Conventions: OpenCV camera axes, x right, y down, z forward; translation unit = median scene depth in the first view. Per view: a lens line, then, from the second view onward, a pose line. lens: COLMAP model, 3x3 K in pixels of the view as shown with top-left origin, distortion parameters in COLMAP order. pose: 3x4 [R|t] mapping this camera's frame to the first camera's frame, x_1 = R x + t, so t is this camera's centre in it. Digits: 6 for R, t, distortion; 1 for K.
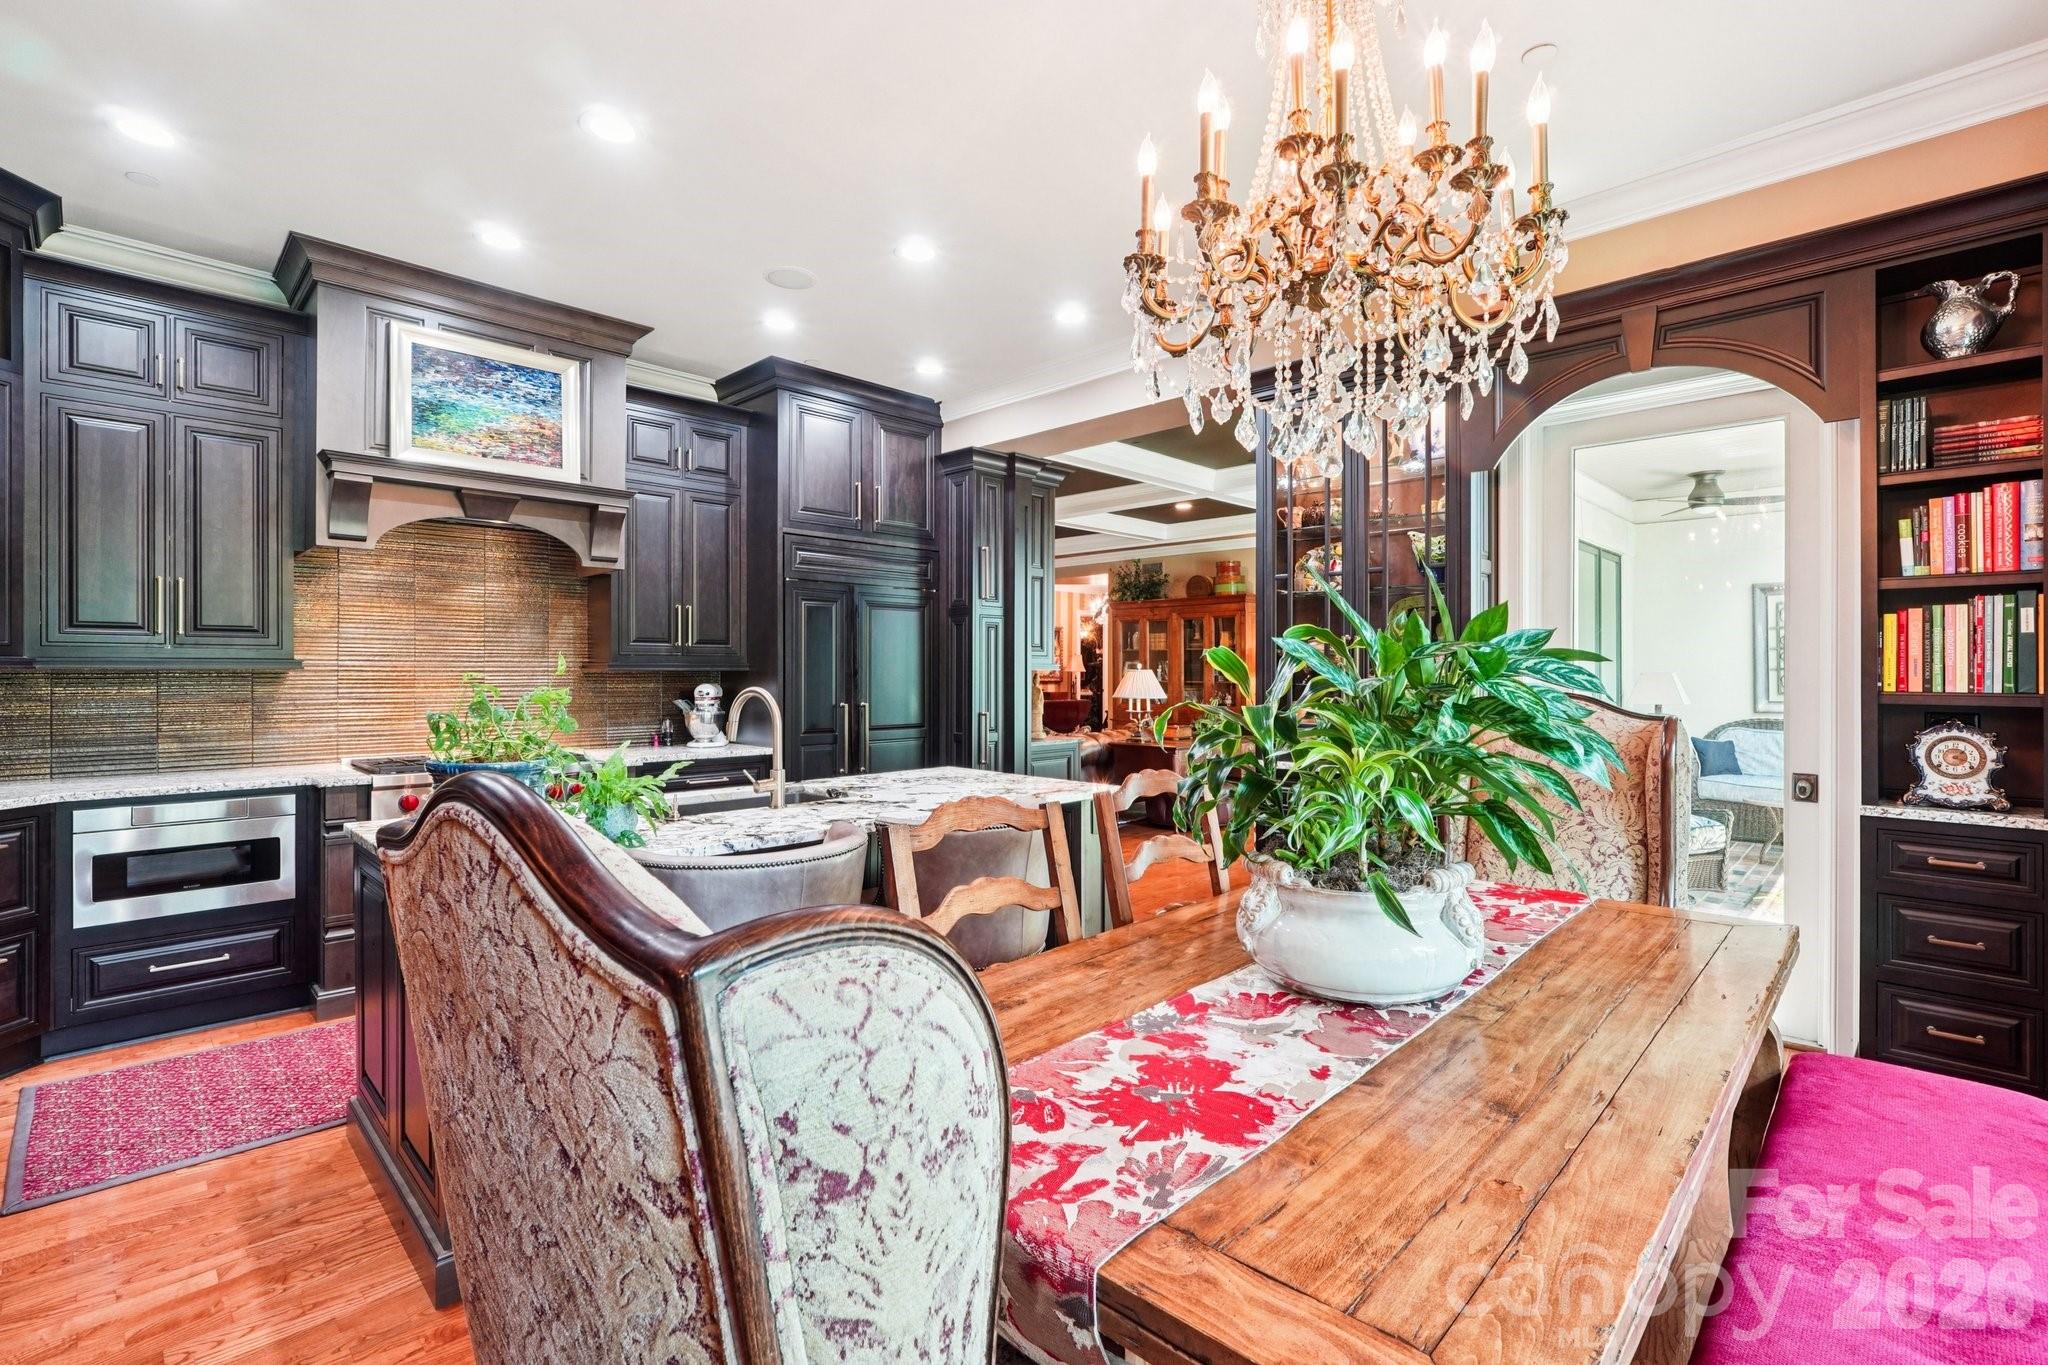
lens RADIAL K [[934.8, 0, 1032.9], [0, 934.8, 674.5], [0, 0, 1]] dist [-0.018367, 0.007548]
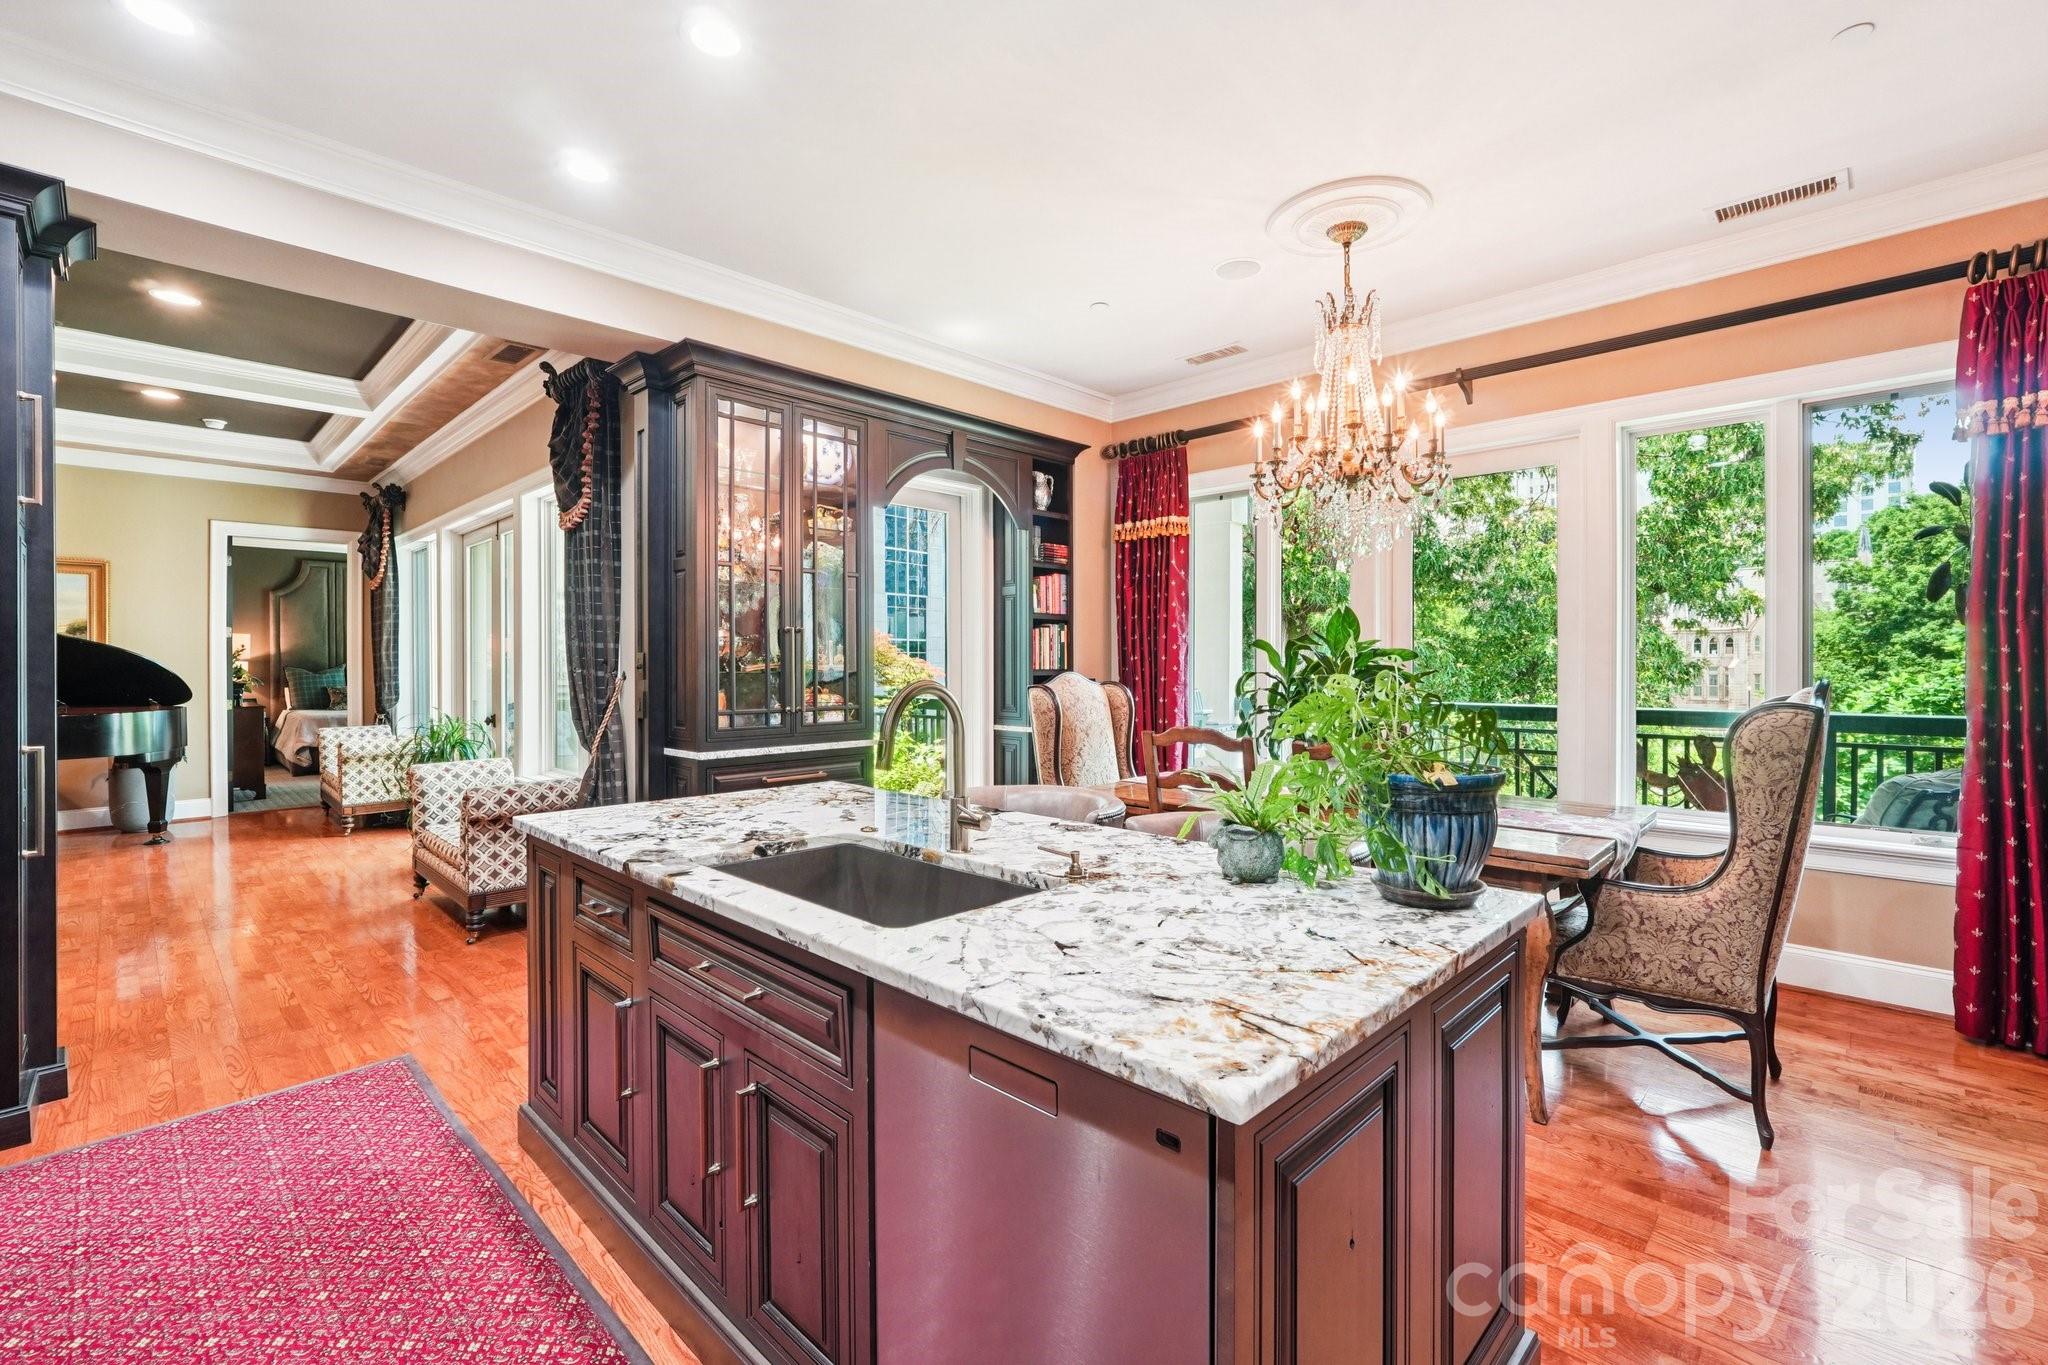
lens RADIAL K [[890.8, 0, 1026.9], [0, 890.8, 656.5], [0, 0, 1]] dist [-0.021187, 0.008614]
pose [[-0.003807, 0.003521, 0.999987, -0.695793], [0.005270, 0.999980, -0.003501, -0.001598], [-0.999979, 0.005257, -0.003825, 0.699643]]
